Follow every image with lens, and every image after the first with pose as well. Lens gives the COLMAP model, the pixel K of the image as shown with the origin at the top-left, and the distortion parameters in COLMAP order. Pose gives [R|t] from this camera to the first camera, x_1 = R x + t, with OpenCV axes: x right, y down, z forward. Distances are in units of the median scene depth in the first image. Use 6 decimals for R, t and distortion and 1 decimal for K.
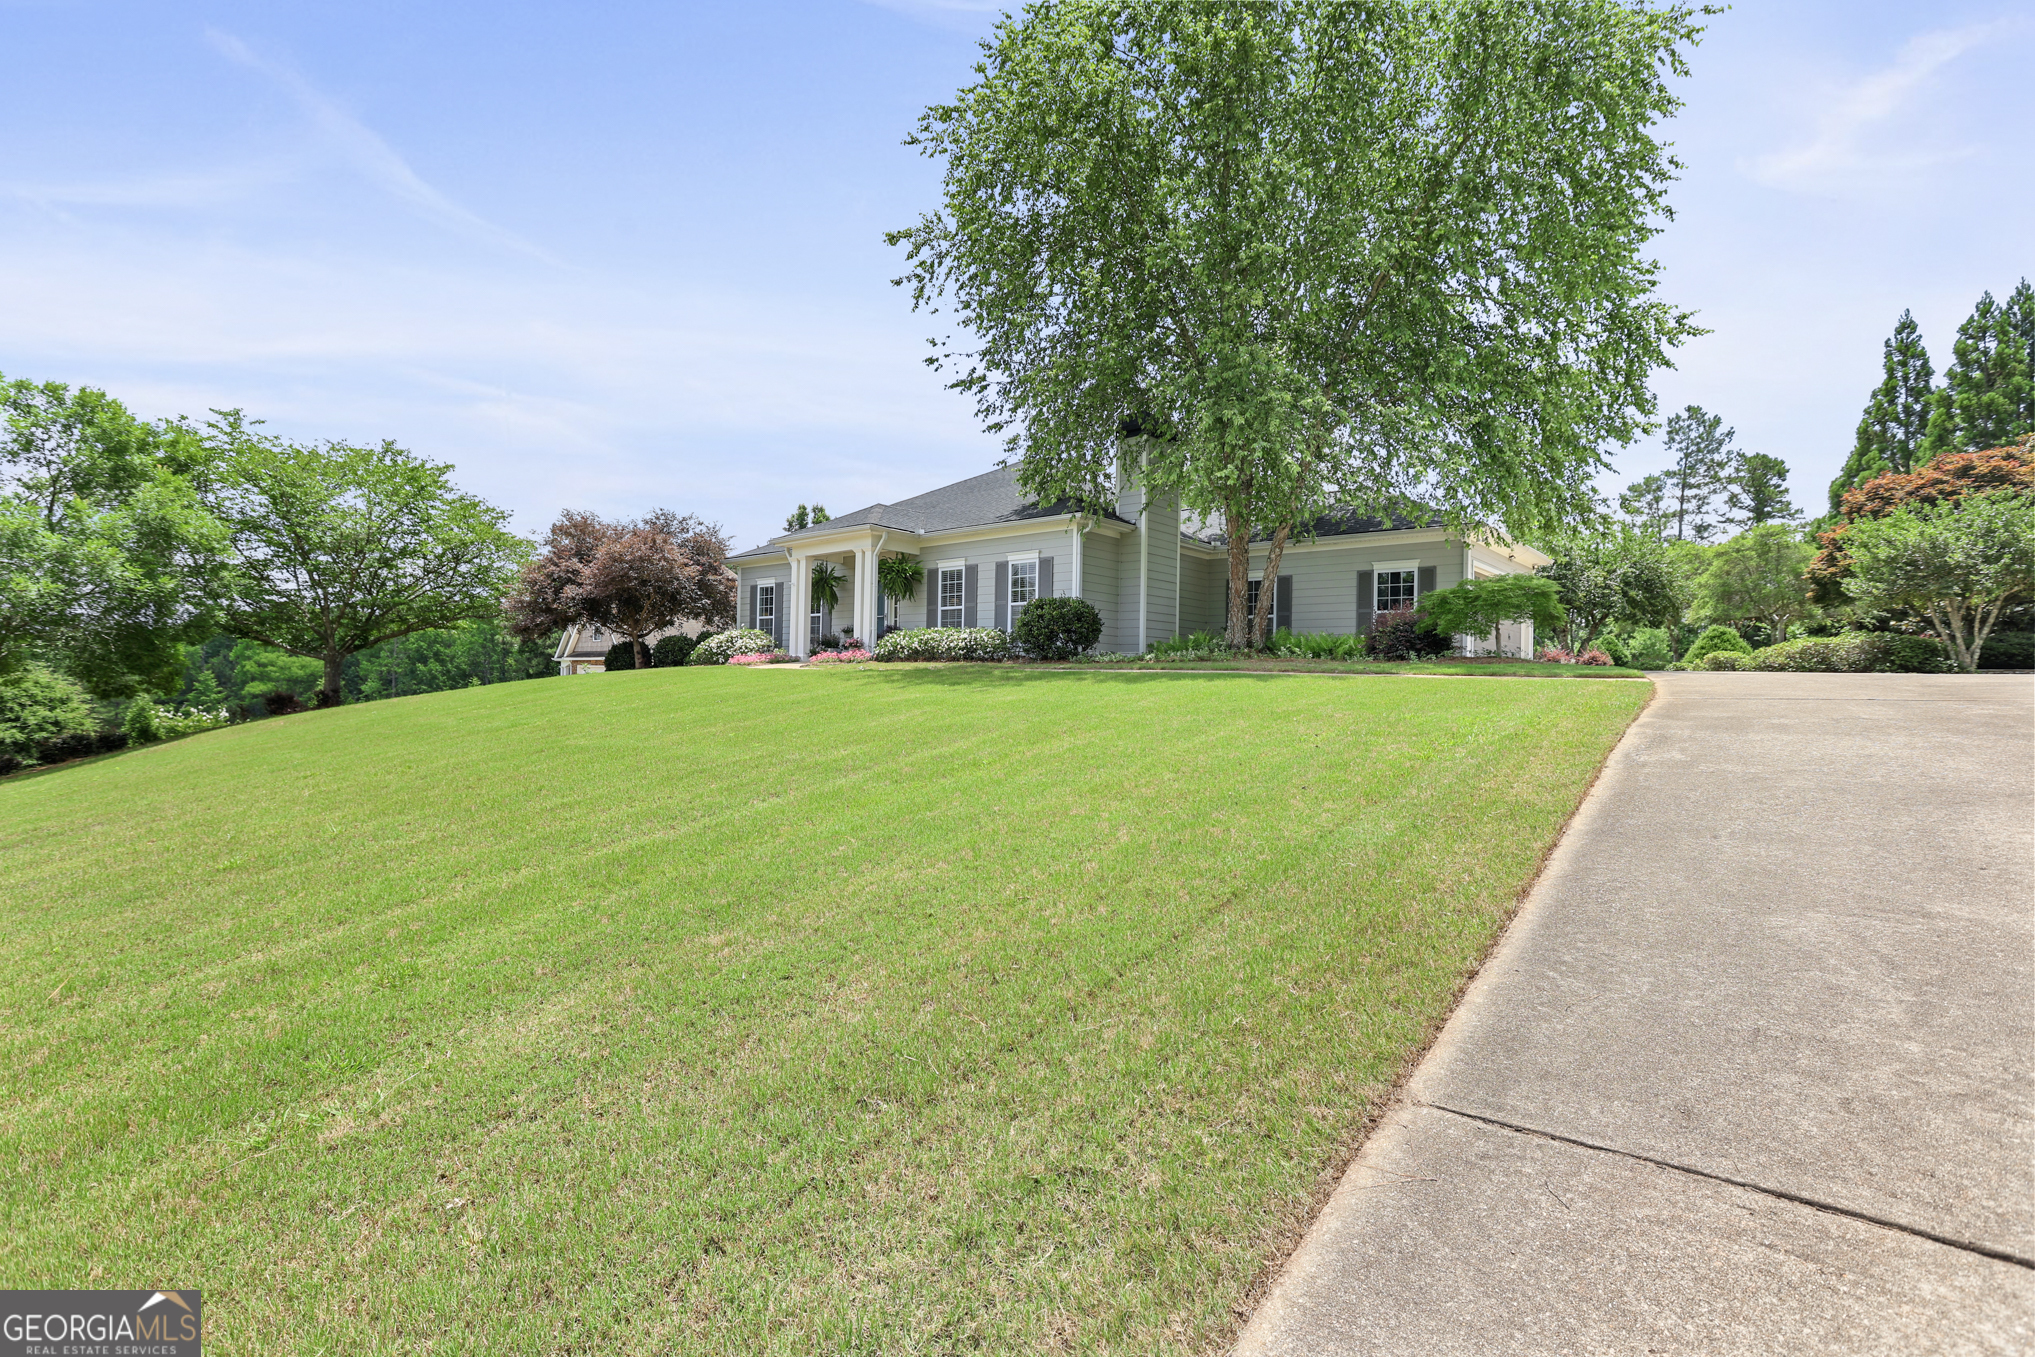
lens RADIAL K [[935.9, 0, 1009.5], [0, 935.9, 676.1], [0, 0, 1]] dist [-0.006759, 0.005601]
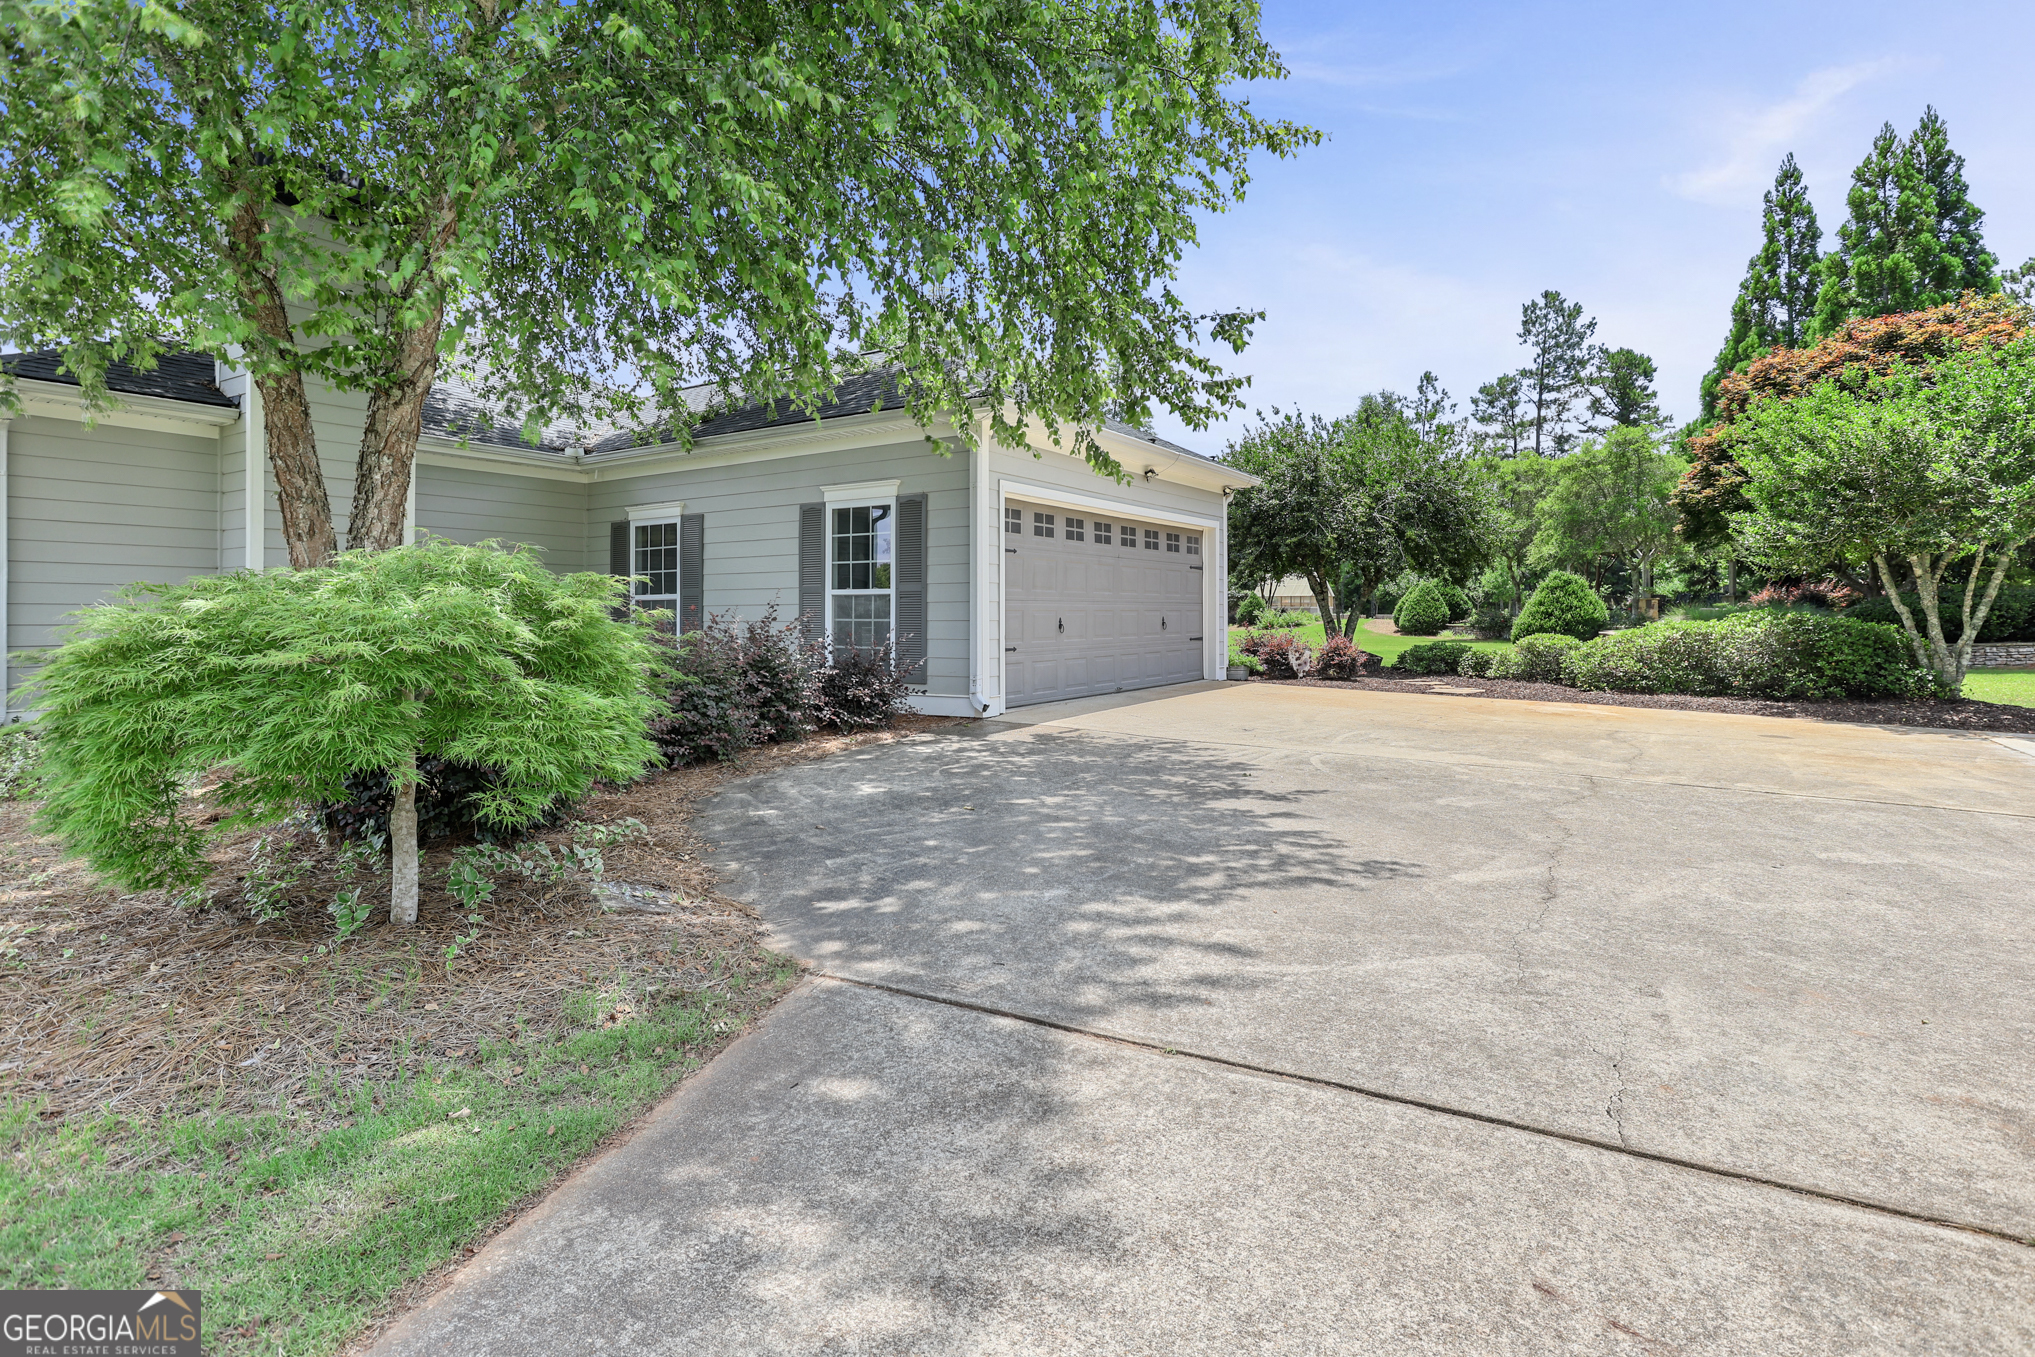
lens RADIAL K [[1044.1, 0, 1031.8], [0, 1044.1, 611.4], [0, 0, 1]] dist [0.025028, 0.002978]
pose [[0.987888, -0.020378, 0.153827, 0.196382], [0.019946, 0.999792, 0.004348, -0.028318], [-0.153884, -0.001227, 0.988088, 0.226228]]
